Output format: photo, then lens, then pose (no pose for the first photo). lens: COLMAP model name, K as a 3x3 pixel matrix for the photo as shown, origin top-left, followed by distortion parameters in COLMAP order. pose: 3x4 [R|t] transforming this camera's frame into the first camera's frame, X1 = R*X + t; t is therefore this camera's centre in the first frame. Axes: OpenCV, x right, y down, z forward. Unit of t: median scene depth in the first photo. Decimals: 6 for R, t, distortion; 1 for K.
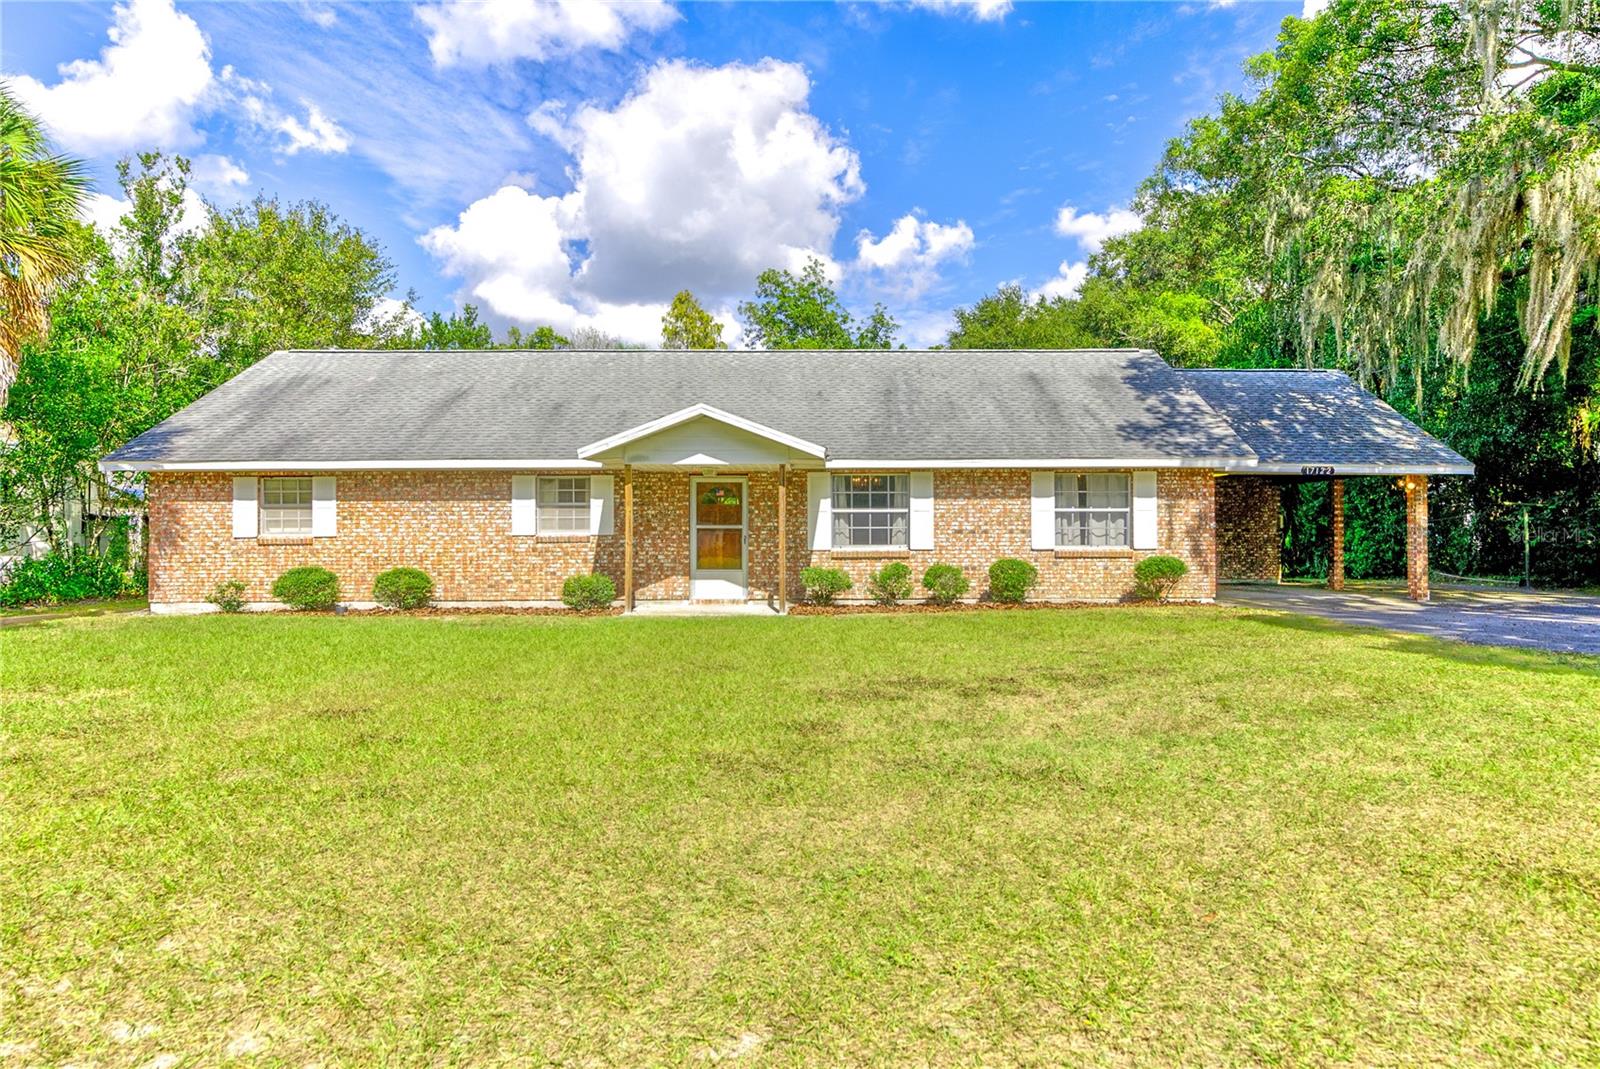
lens RADIAL K [[1044.4, 0, 805.6], [0, 1044.4, 524.8], [0, 0, 1]] dist [-0.006195, -0.002651]
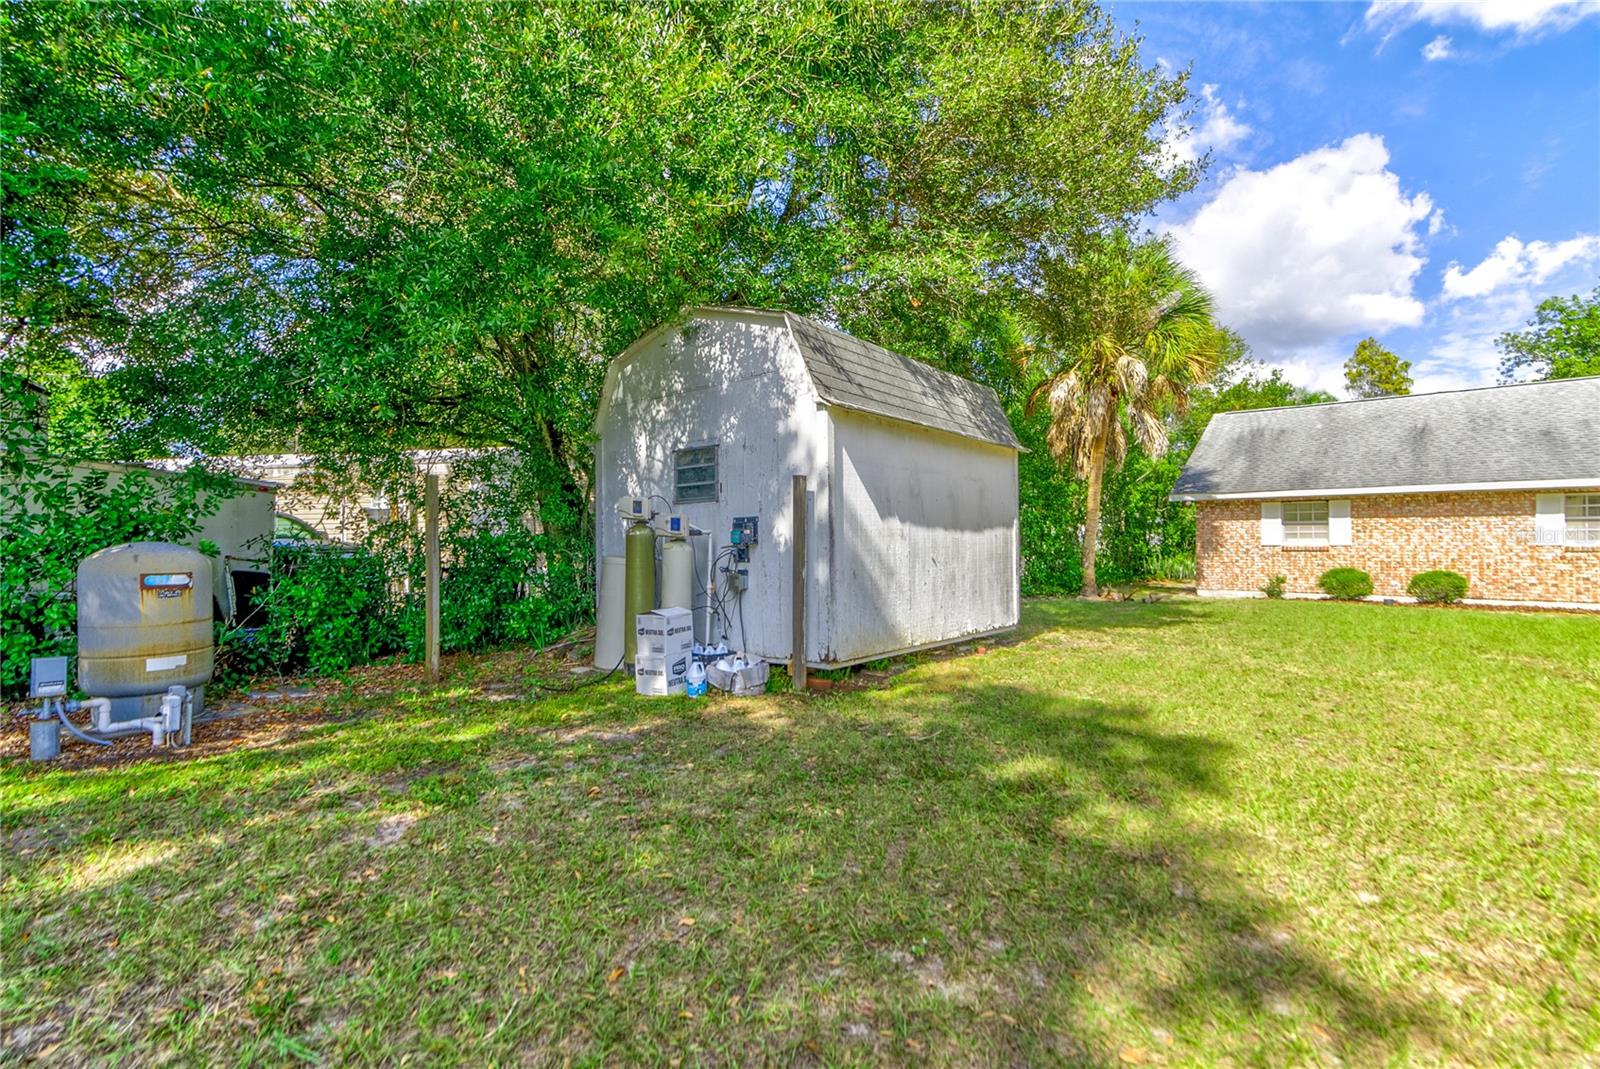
lens RADIAL K [[727.7, 0, 815.9], [0, 727.7, 536.0], [0, 0, 1]] dist [-0.002272, 0.000289]
pose [[0.769101, -0.001051, -0.639126, -0.381348], [-0.000292, 0.999998, -0.001996, 0.001627], [0.639127, 0.001721, 0.769099, -0.143896]]
